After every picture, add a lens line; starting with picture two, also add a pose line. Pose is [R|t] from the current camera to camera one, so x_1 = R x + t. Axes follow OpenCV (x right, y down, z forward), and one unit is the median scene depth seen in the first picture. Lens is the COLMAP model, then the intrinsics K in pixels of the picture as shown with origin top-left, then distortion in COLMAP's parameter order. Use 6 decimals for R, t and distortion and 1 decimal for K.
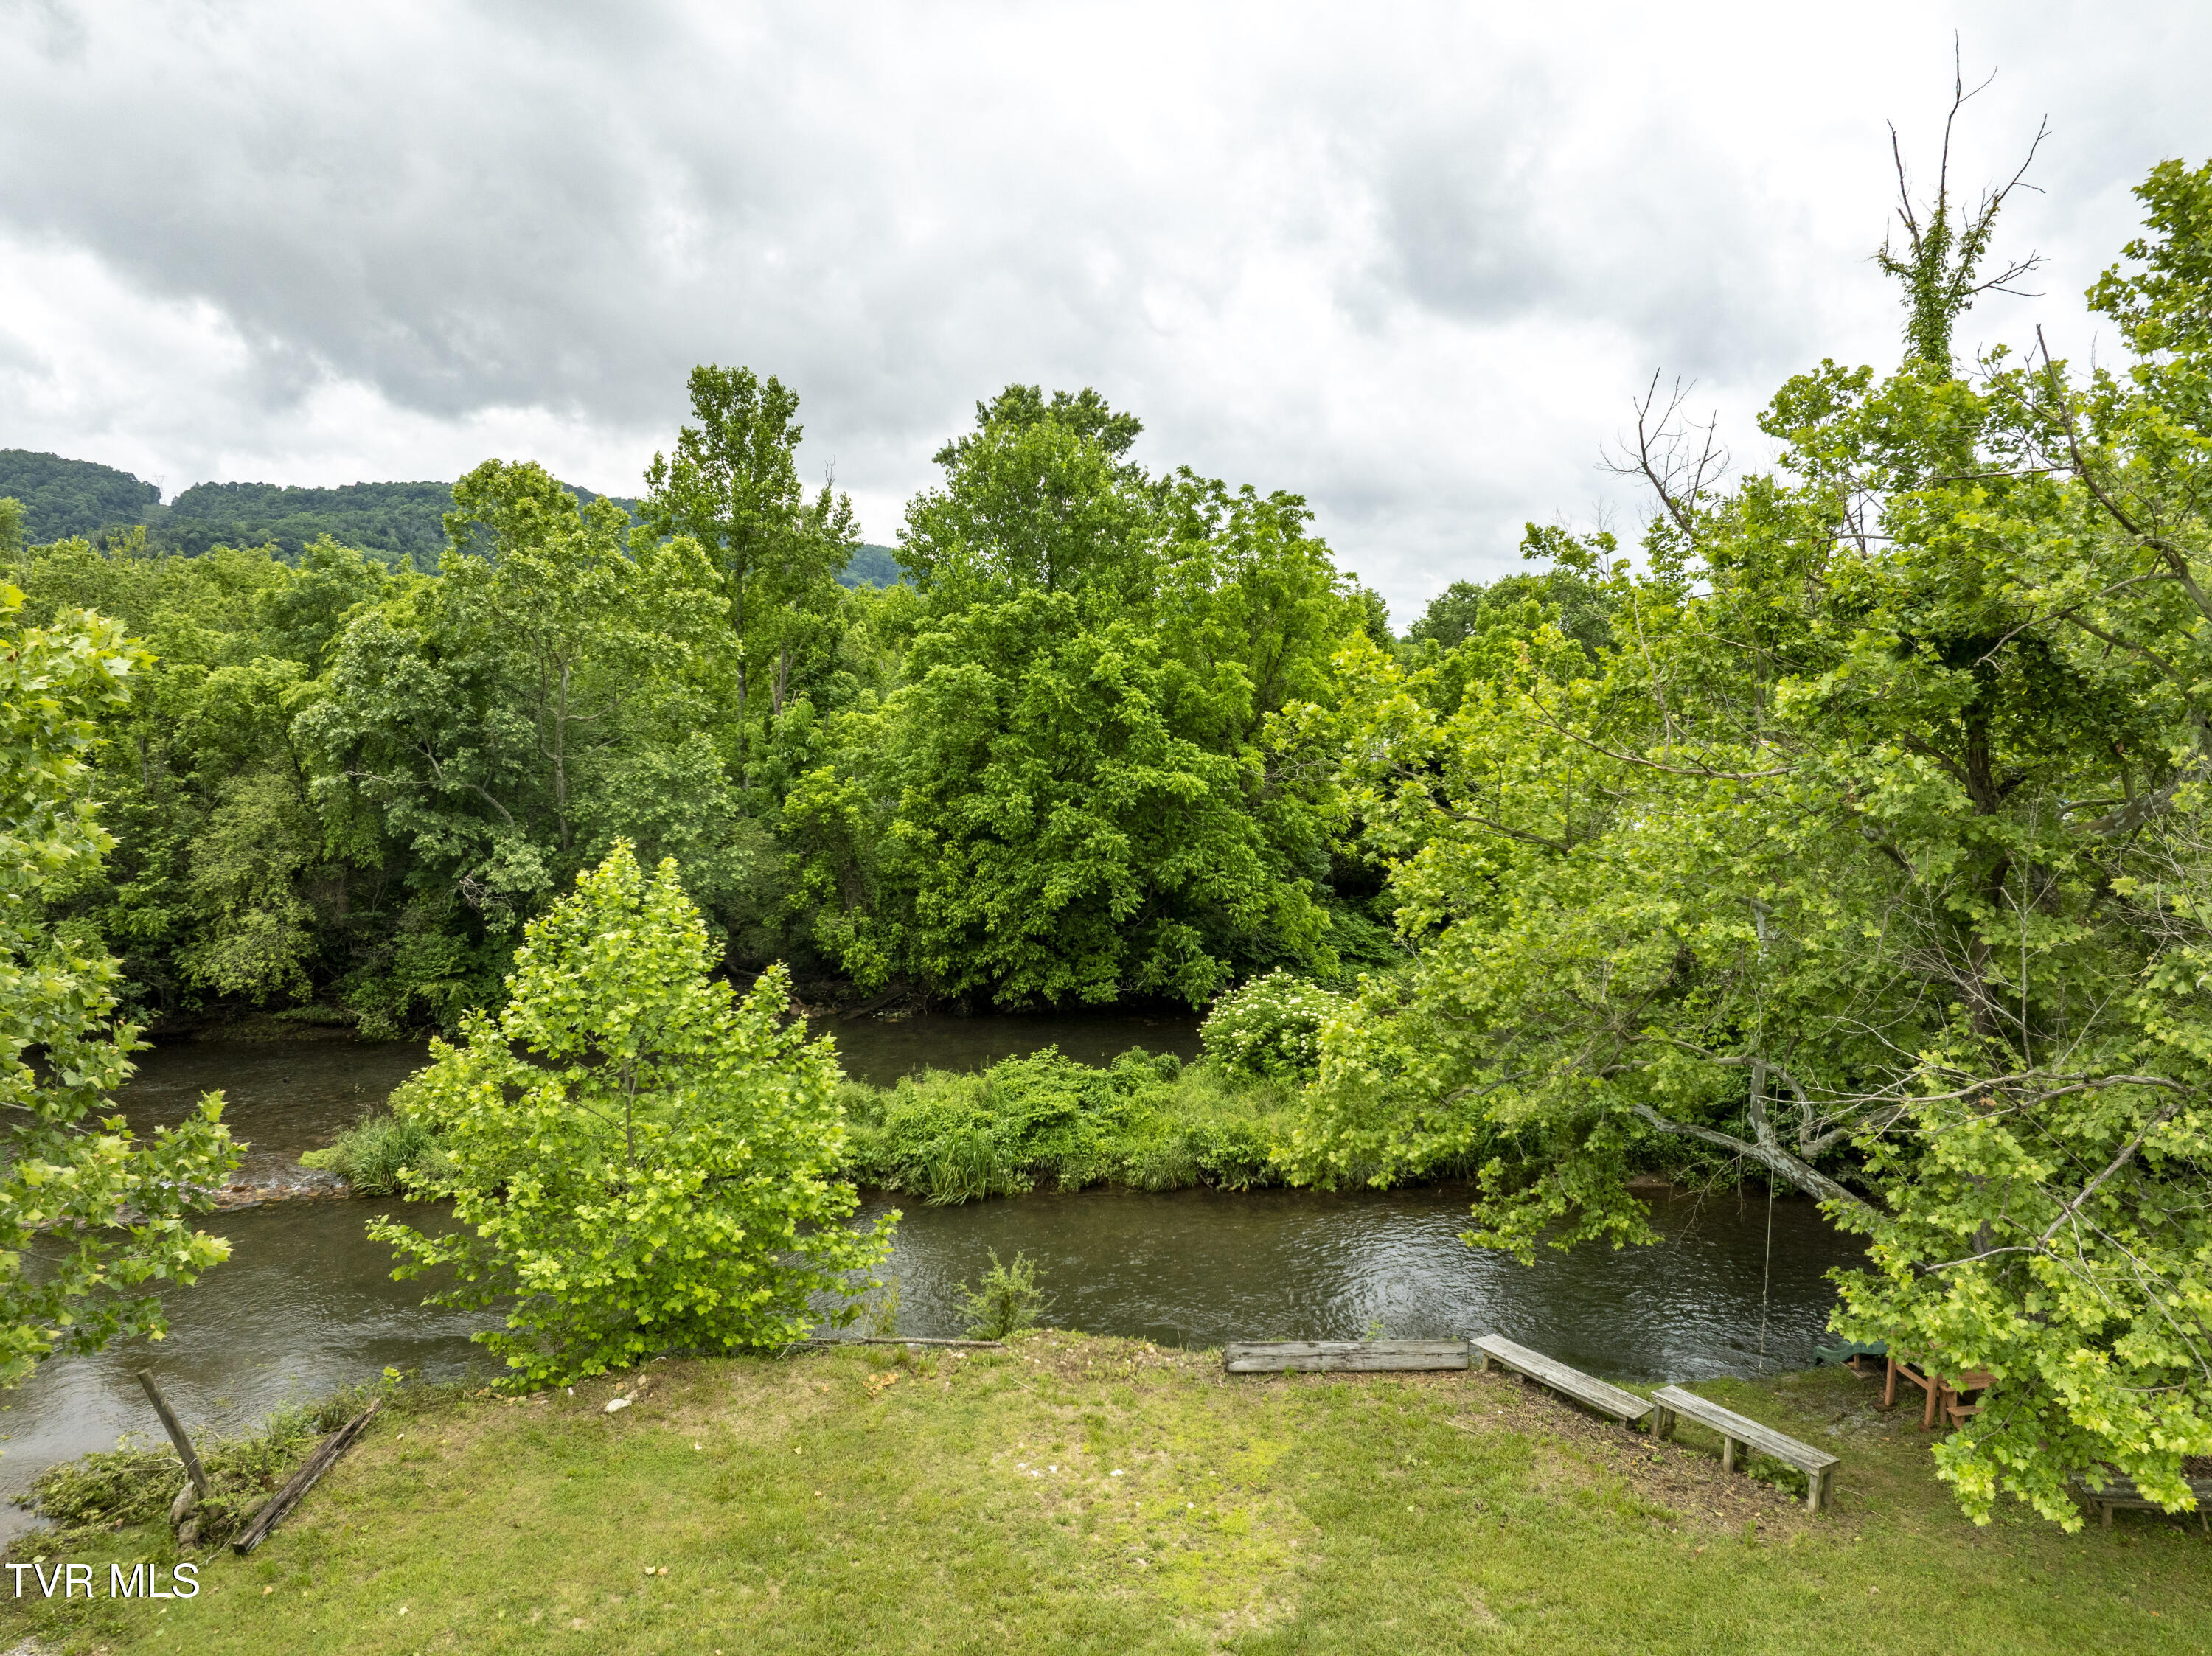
lens RADIAL K [[1554.3, 0, 1117.0], [0, 1554.3, 827.1], [0, 0, 1]] dist [-0.046148, 0.017652]
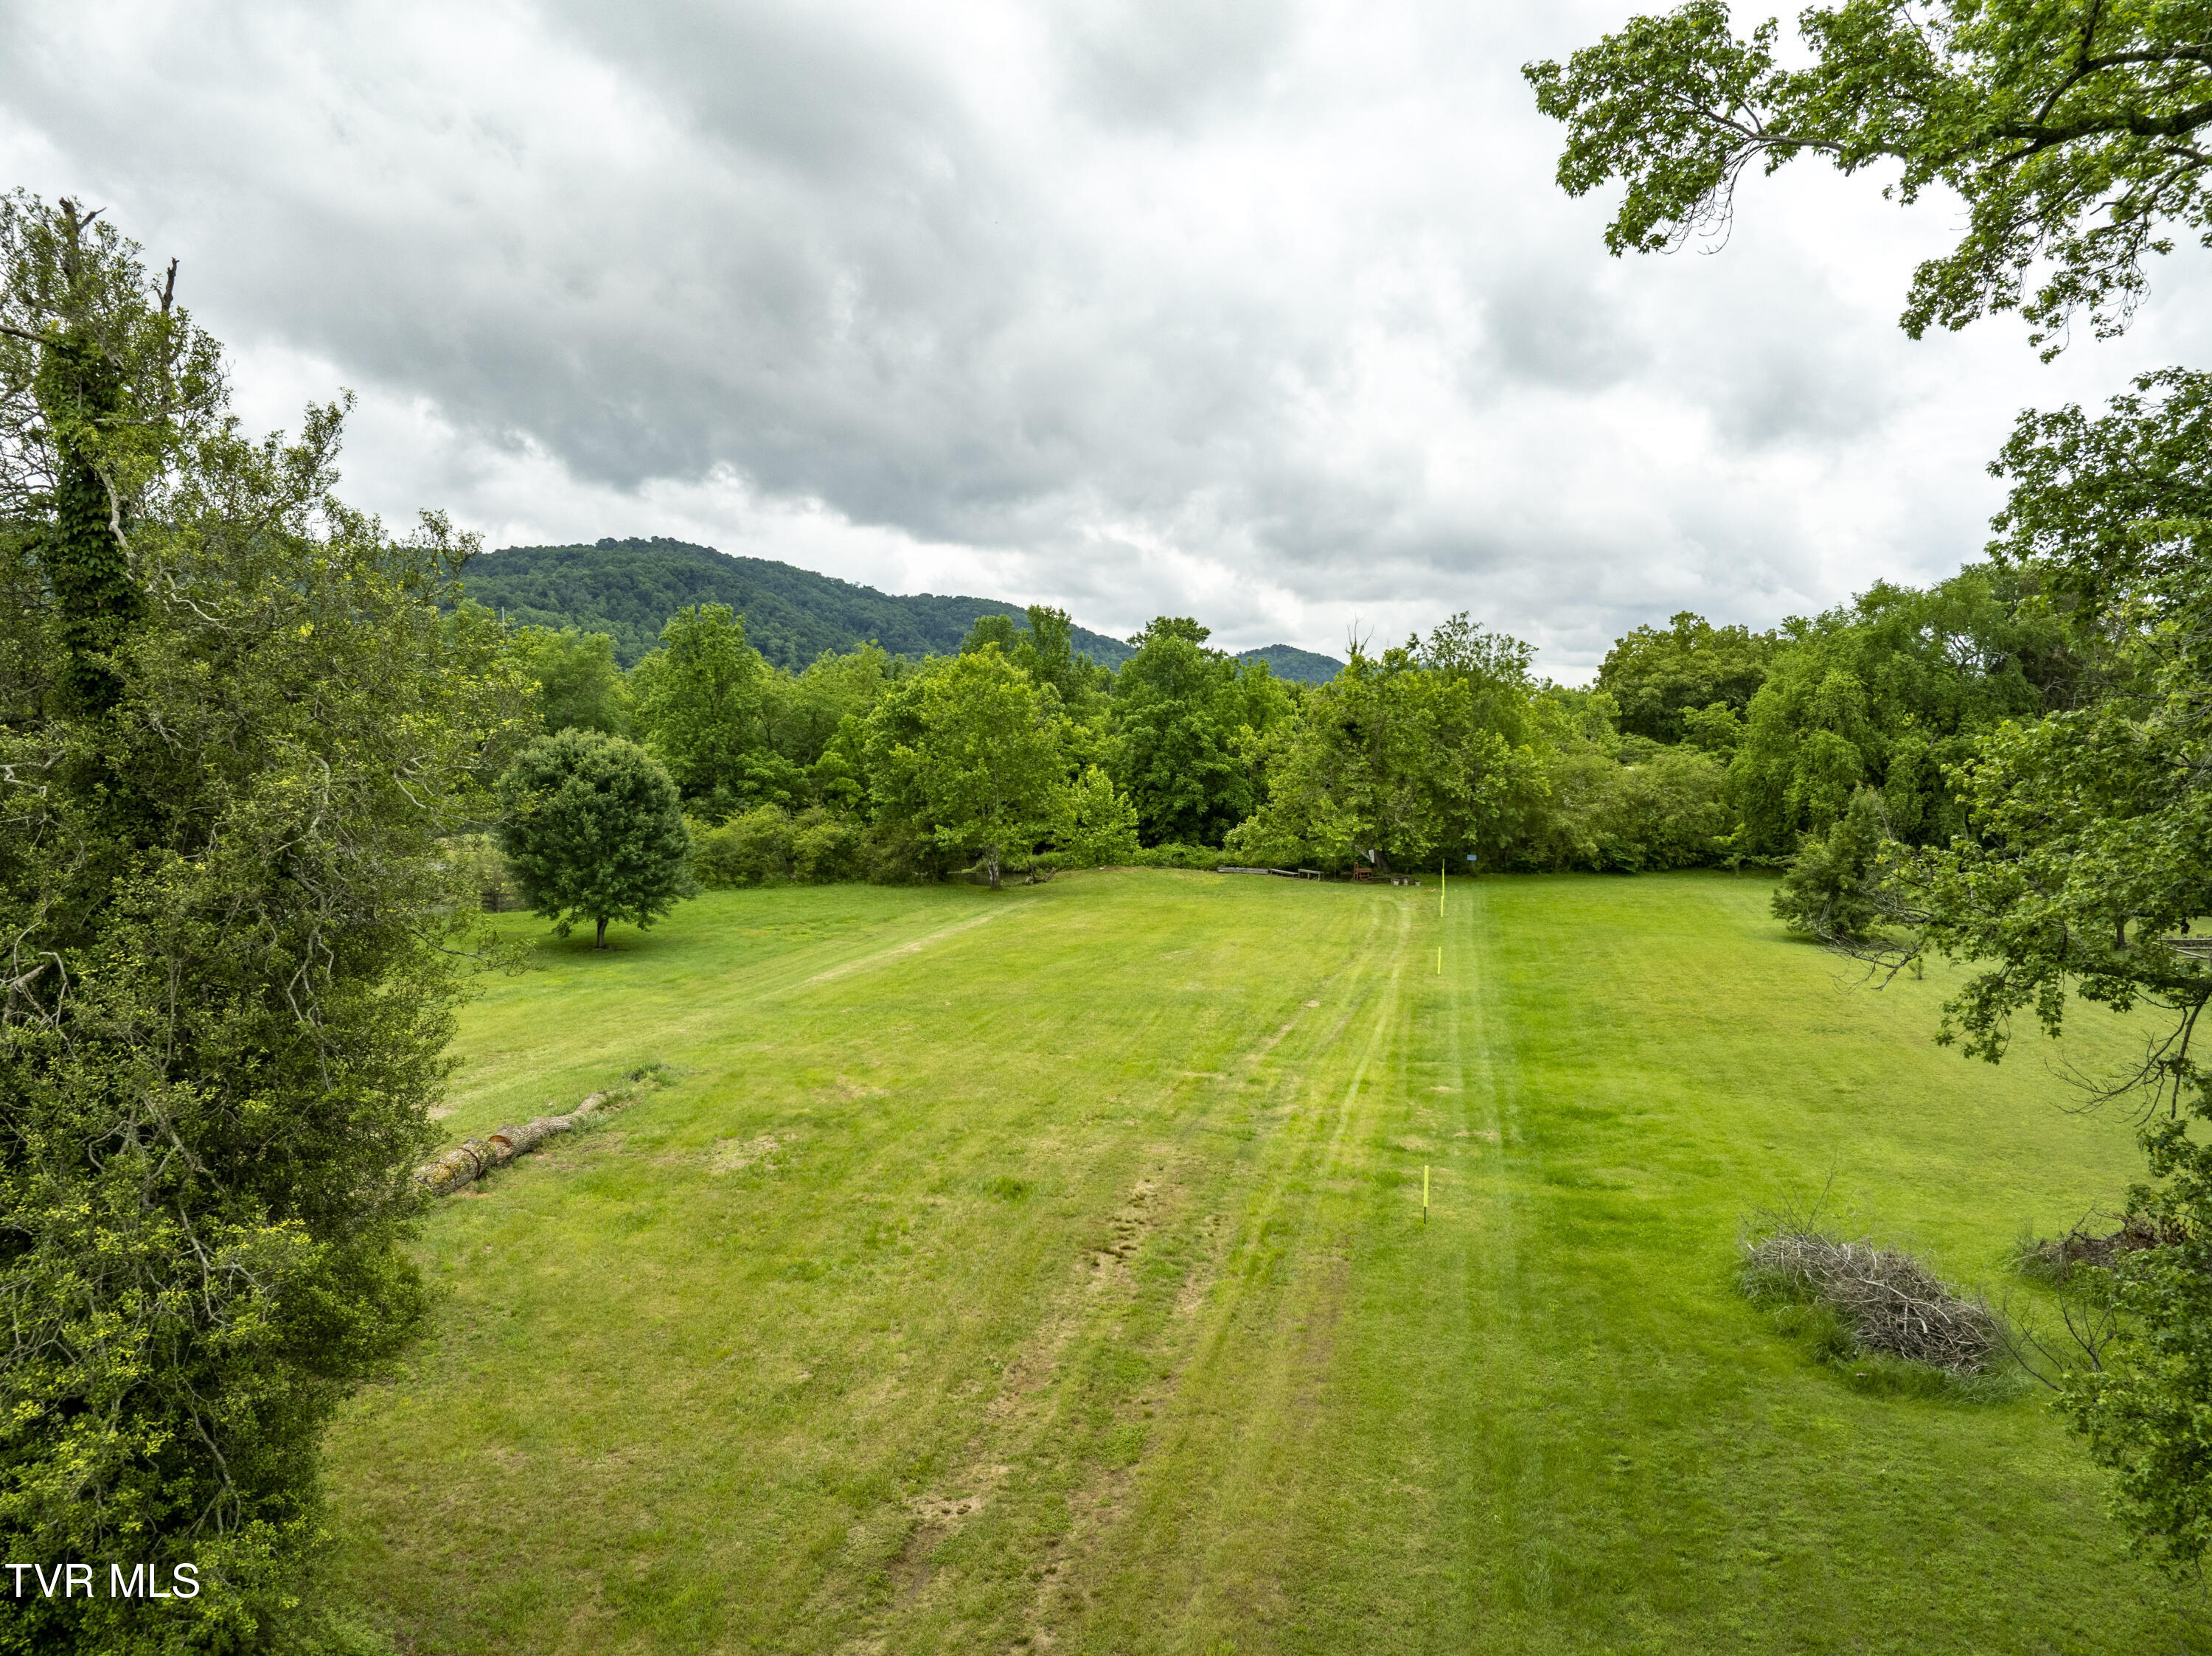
lens RADIAL K [[1554.3, 0, 1121.3], [0, 1554.3, 841.4], [0, 0, 1]] dist [-0.046148, 0.017652]
pose [[0.998148, 0.001937, -0.060802, 0.029608], [-0.003219, 0.999774, -0.020992, 0.160581], [0.060747, 0.021149, 0.997929, -1.789952]]
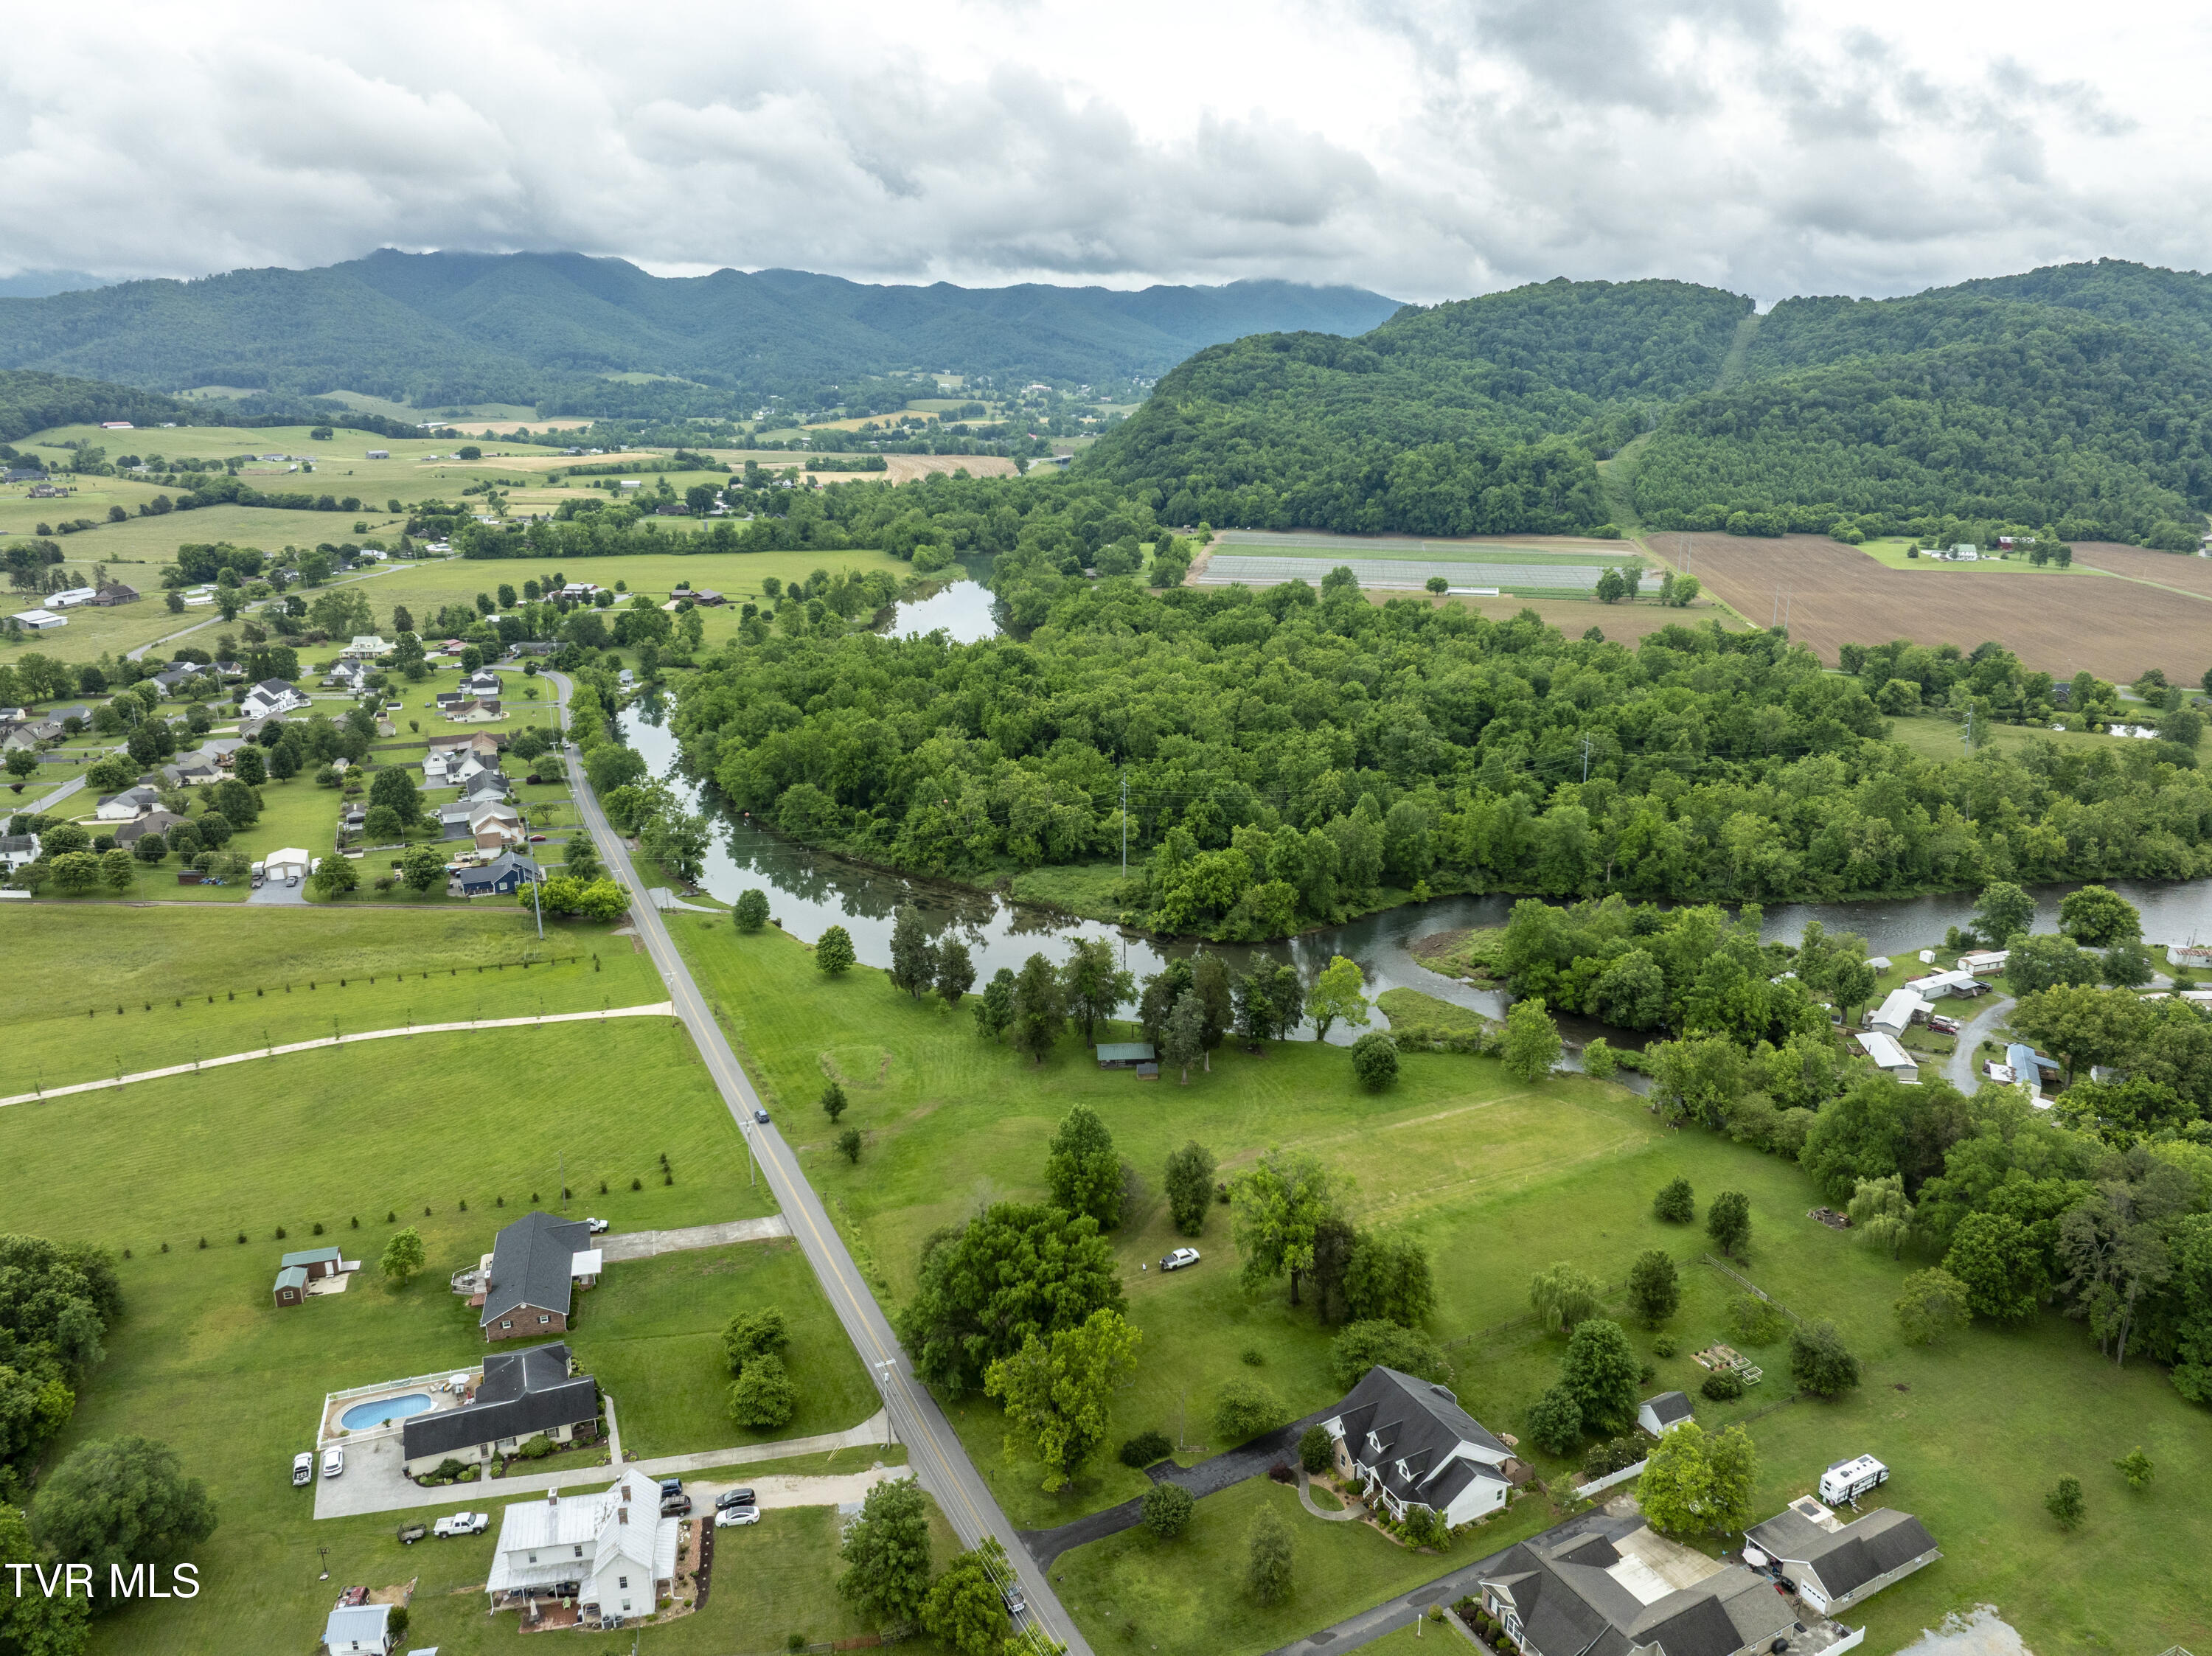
lens RADIAL K [[1554.3, 0, 1119.0], [0, 1554.3, 815.9], [0, 0, 1]] dist [-0.046148, 0.017652]
pose [[0.593118, 0.218263, -0.774966, 3.140211], [-0.076717, 0.973494, 0.215461, -1.940770], [0.801452, -0.068341, 0.594142, -4.453321]]
